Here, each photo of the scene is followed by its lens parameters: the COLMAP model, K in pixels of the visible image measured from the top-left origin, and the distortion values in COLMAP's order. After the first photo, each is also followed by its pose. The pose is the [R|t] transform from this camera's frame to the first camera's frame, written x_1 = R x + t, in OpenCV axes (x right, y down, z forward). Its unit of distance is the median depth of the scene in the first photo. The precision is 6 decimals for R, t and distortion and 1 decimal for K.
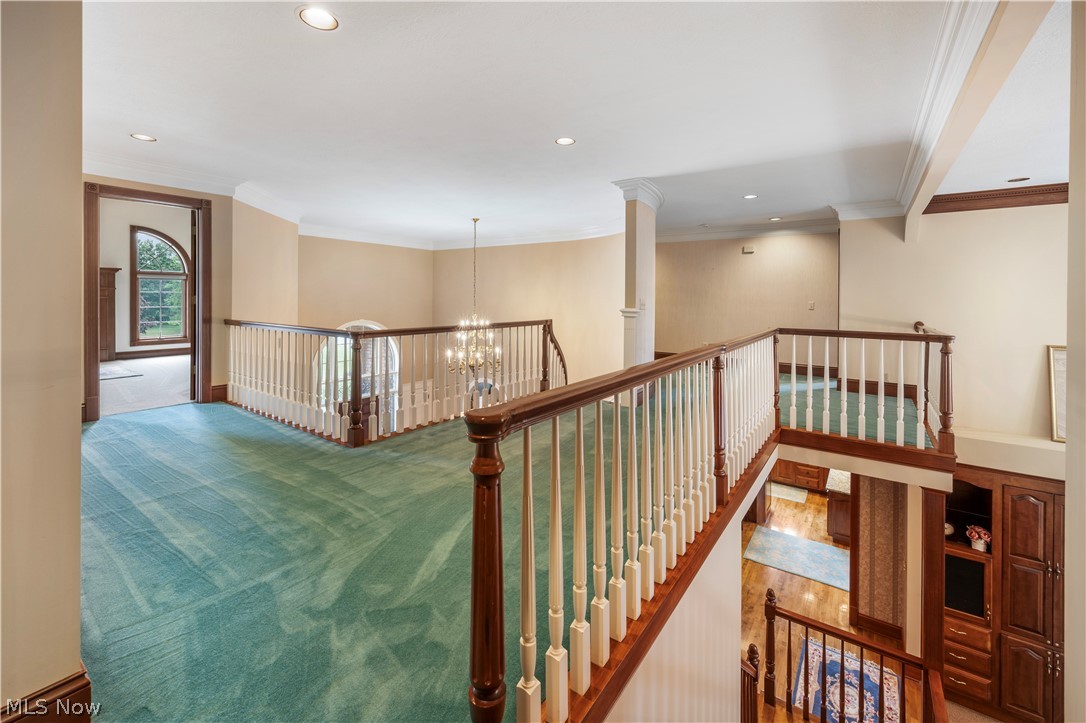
lens RADIAL K [[441.0, 0, 540.9], [0, 441.0, 347.0], [0, 0, 1]] dist [0.001350, -0.000025]
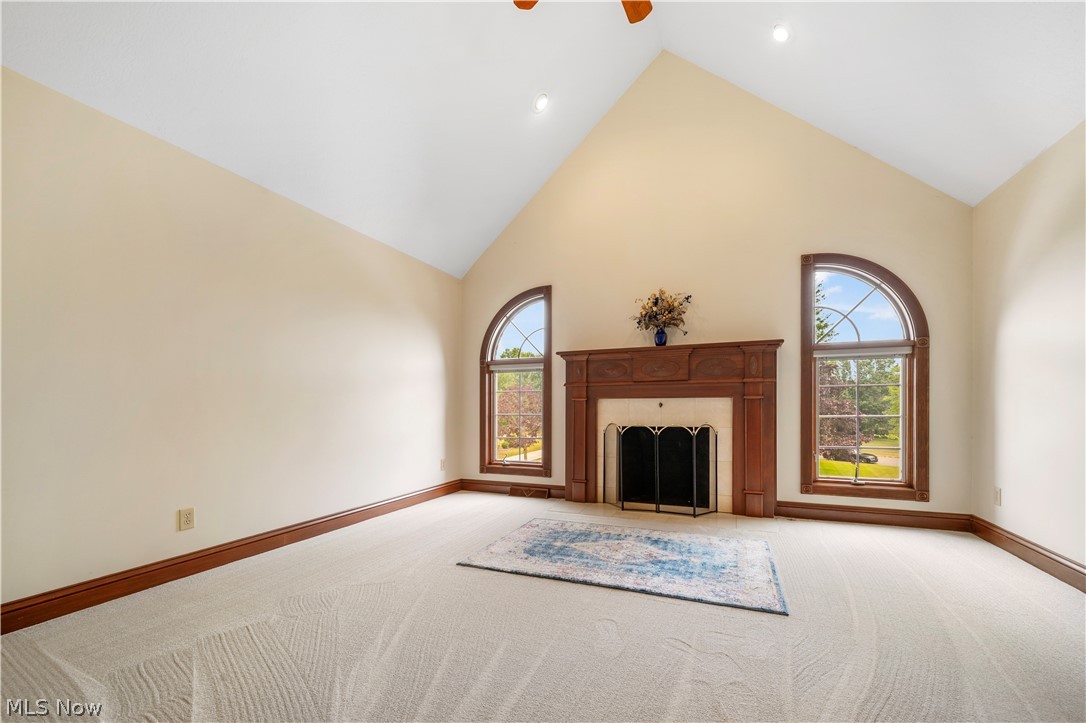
lens RADIAL K [[441.0, 0, 540.9], [0, 441.0, 347.0], [0, 0, 1]] dist [0.001350, -0.000025]
pose [[0.210180, -0.126234, -0.969479, -0.475767], [-0.123377, 0.980277, -0.154388, -0.050532], [0.969847, 0.152060, 0.190460, 0.583694]]
